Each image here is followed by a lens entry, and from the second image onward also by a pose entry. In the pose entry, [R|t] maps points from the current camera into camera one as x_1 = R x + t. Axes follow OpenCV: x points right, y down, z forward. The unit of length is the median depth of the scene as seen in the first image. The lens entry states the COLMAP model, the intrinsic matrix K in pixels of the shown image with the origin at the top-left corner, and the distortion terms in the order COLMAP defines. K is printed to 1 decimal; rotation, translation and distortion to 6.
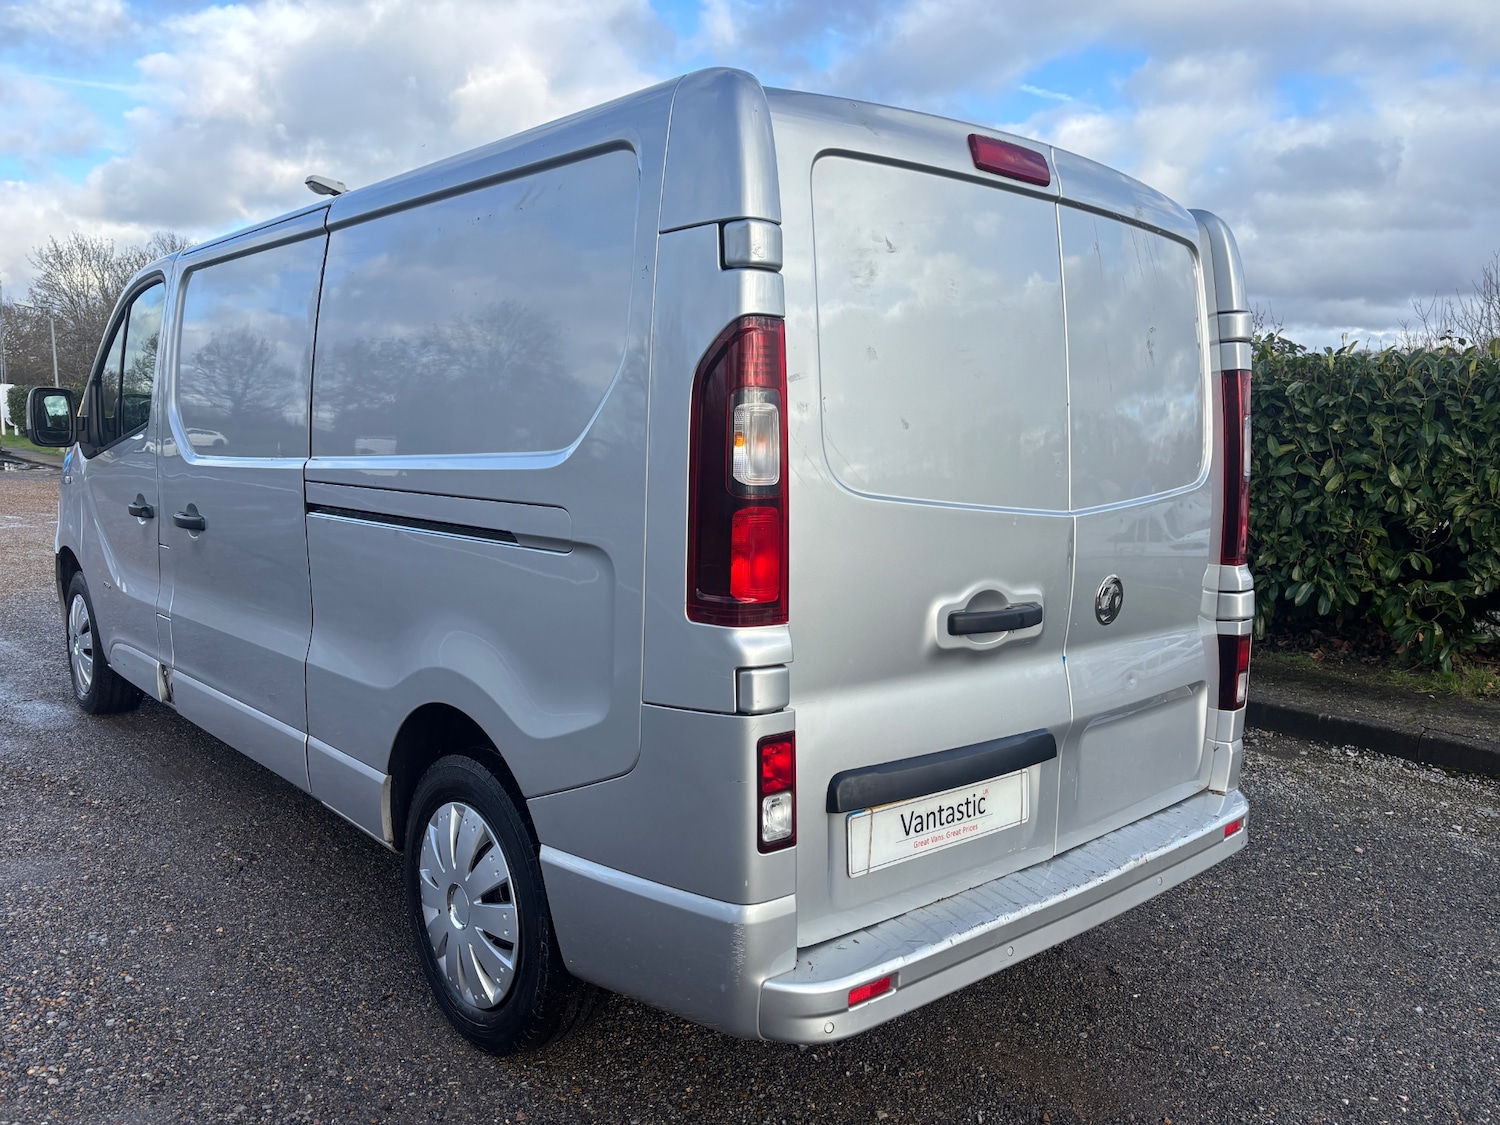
lens RADIAL K [[1138.4, 0, 750.0], [0, 1138.4, 562.5], [0, 0, 1]] dist [0.068231, -0.079024]
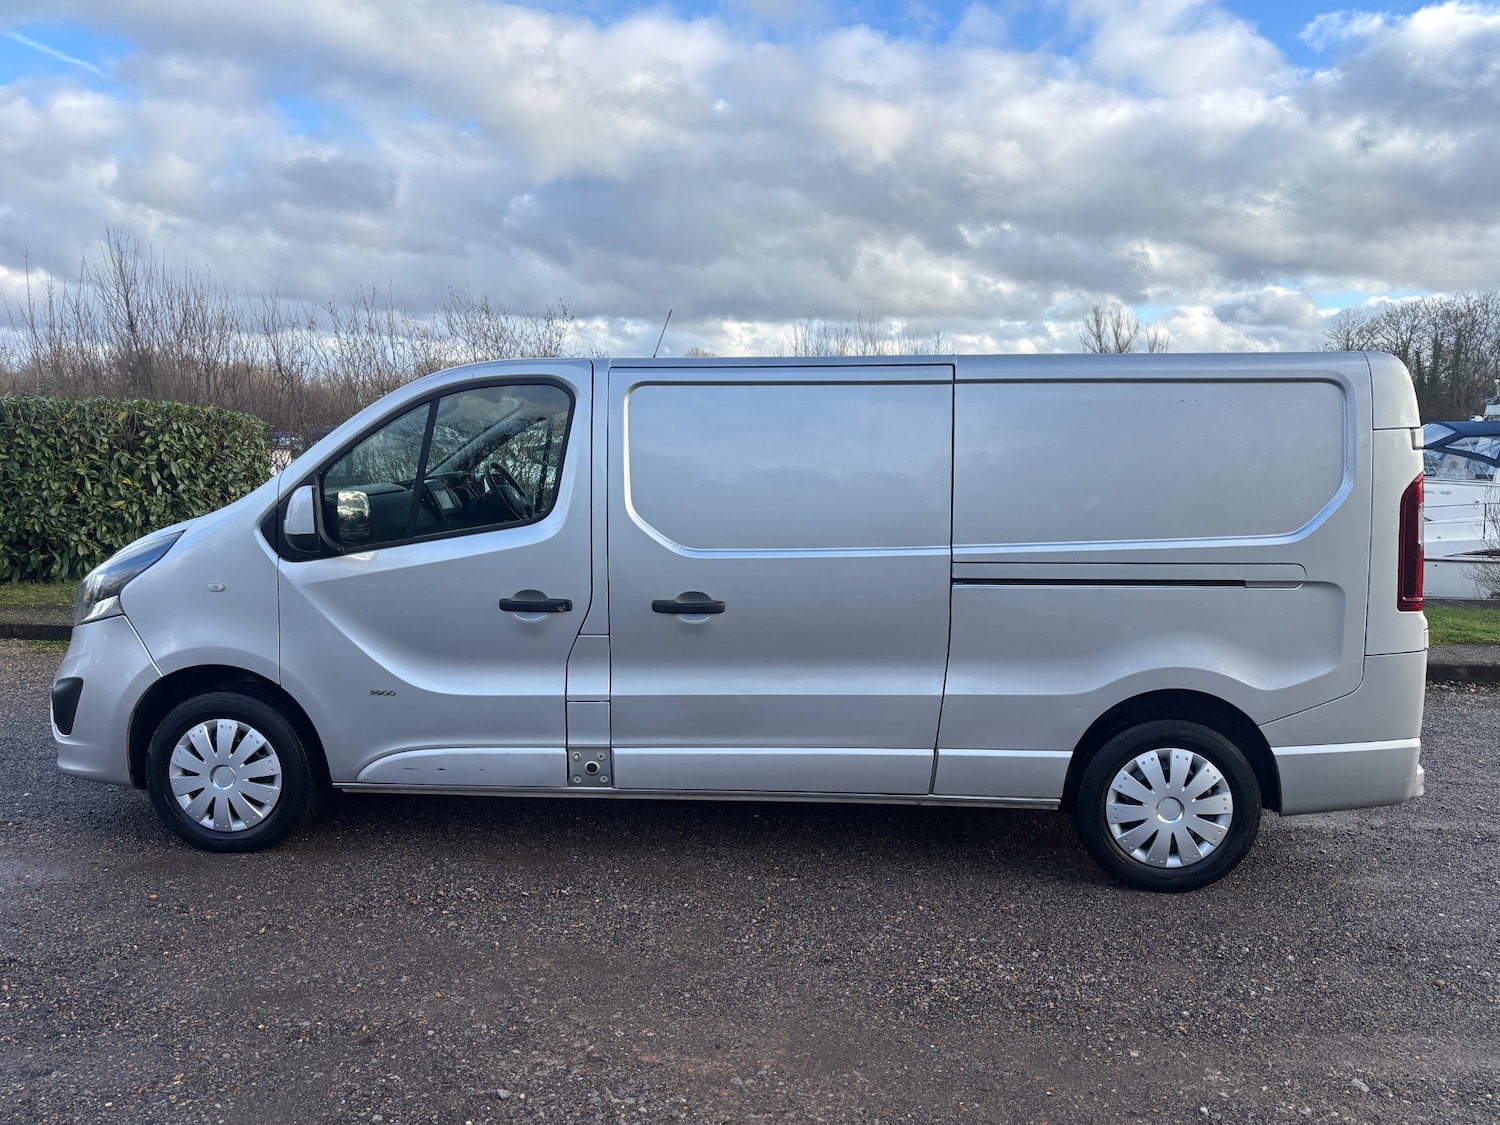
lens RADIAL K [[1137.0, 0, 743.4], [0, 1137.0, 573.9], [0, 0, 1]] dist [0.068586, -0.079644]
pose [[0.712466, -0.093550, 0.695442, -1.781249], [0.089711, 0.995084, 0.041950, -0.161324], [-0.695948, 0.032501, 0.717356, 0.224581]]
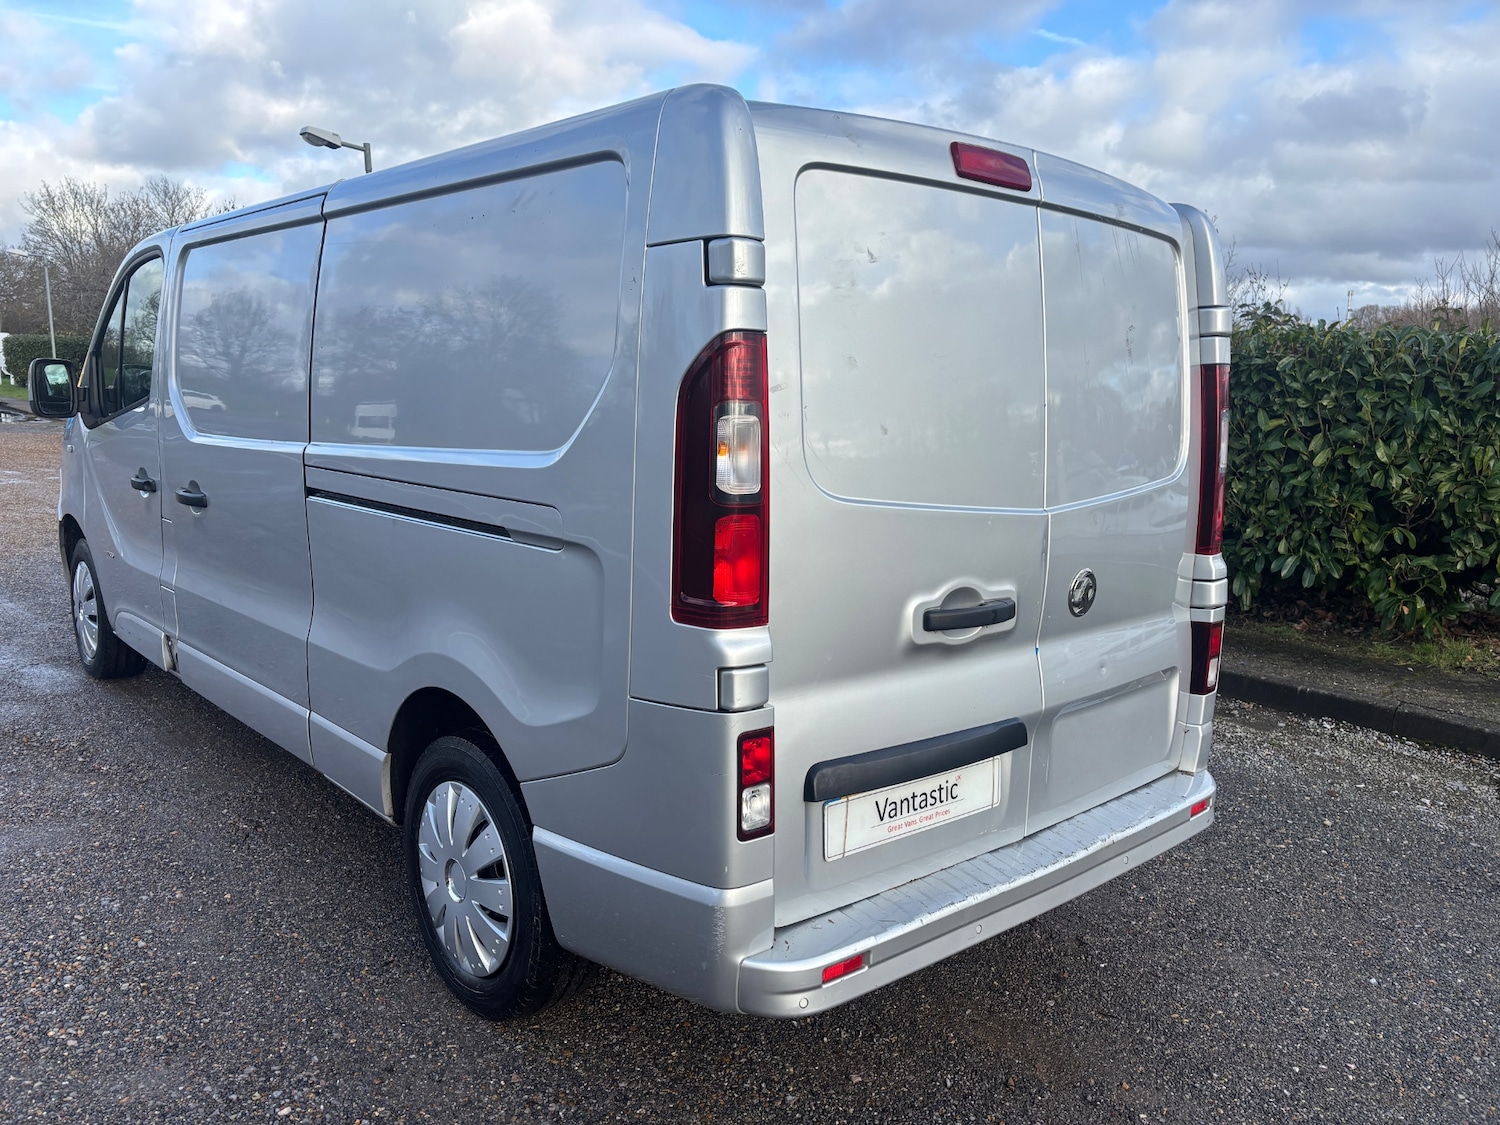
lens RADIAL K [[1138.4, 0, 750.1], [0, 1138.4, 570.0], [0, 0, 1]] dist [0.068049, -0.079350]
pose [[0.999975, 0.007039, 0.000826, 0.011585], [-0.007070, 0.998874, 0.046913, -0.033839], [-0.000495, -0.046917, 0.998899, -0.032623]]
